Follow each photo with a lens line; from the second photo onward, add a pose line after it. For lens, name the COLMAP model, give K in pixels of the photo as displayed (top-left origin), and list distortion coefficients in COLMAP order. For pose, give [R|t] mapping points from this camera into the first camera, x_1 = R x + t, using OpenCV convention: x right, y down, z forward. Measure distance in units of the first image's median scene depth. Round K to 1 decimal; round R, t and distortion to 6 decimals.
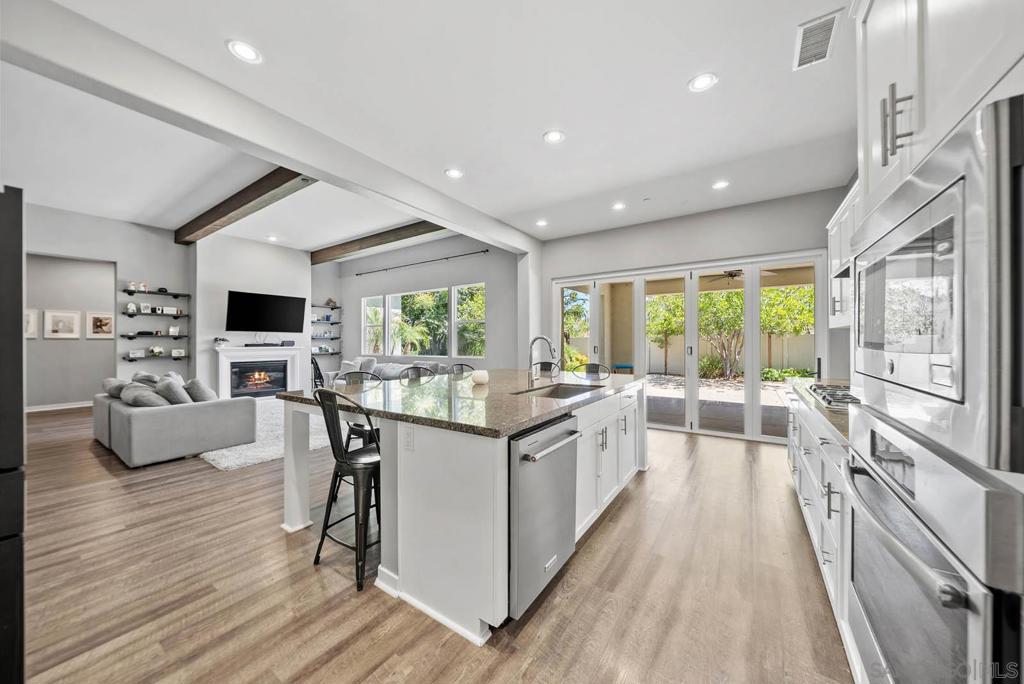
lens RADIAL K [[353.9, 0, 530.8], [0, 353.9, 341.8], [0, 0, 1]] dist [-0.002811, -0.000249]
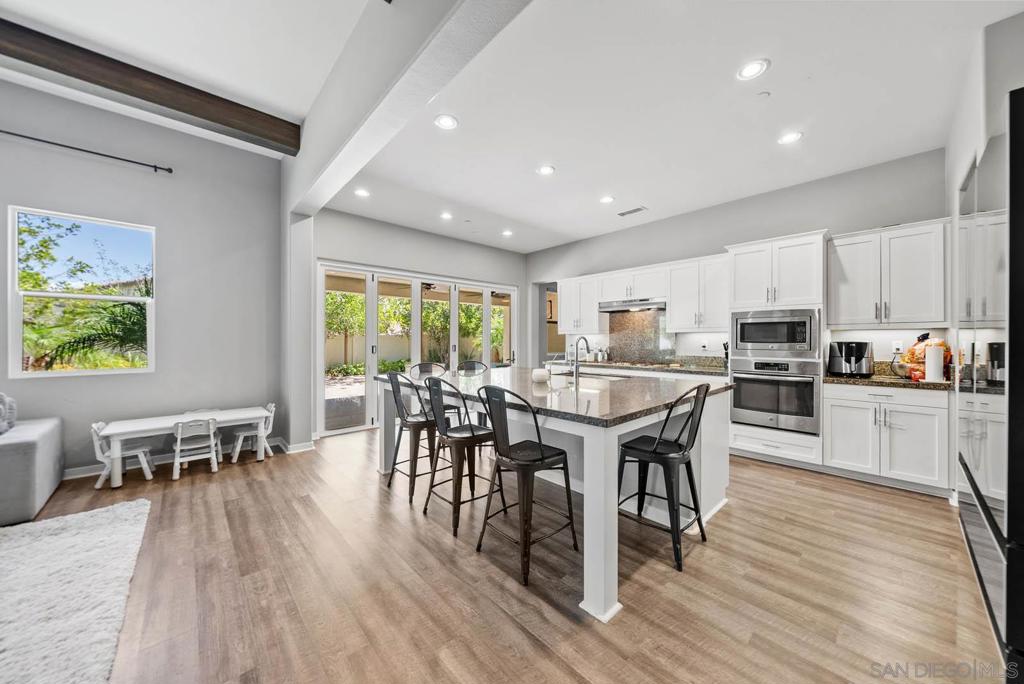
lens RADIAL K [[353.9, 0, 513.8], [0, 353.9, 340.5], [0, 0, 1]] dist [-0.002811, -0.000249]
pose [[0.253844, -0.000288, 0.967245, -0.550543], [0.000390, 1.000000, 0.000196, -0.004483], [-0.967245, 0.000327, 0.253844, 0.395146]]
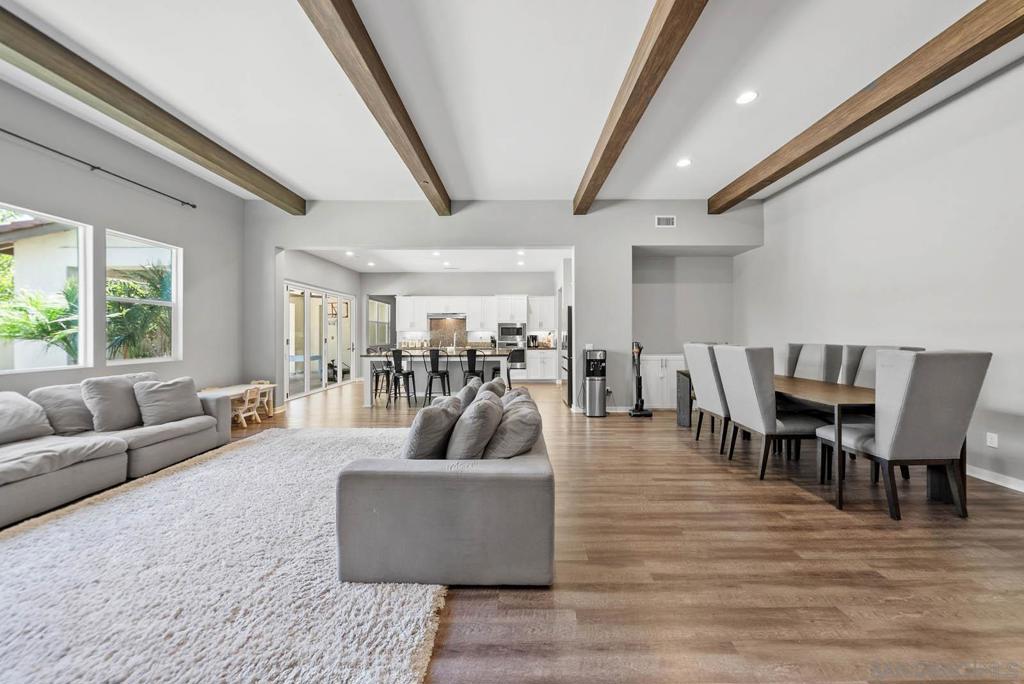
lens RADIAL K [[353.9, 0, 509.9], [0, 353.9, 334.8], [0, 0, 1]] dist [-0.002811, -0.000249]
pose [[-0.536138, 0.000461, 0.844130, -1.126034], [0.000350, 1.000000, -0.000324, -0.003287], [-0.844130, 0.000121, -0.536138, 0.928260]]
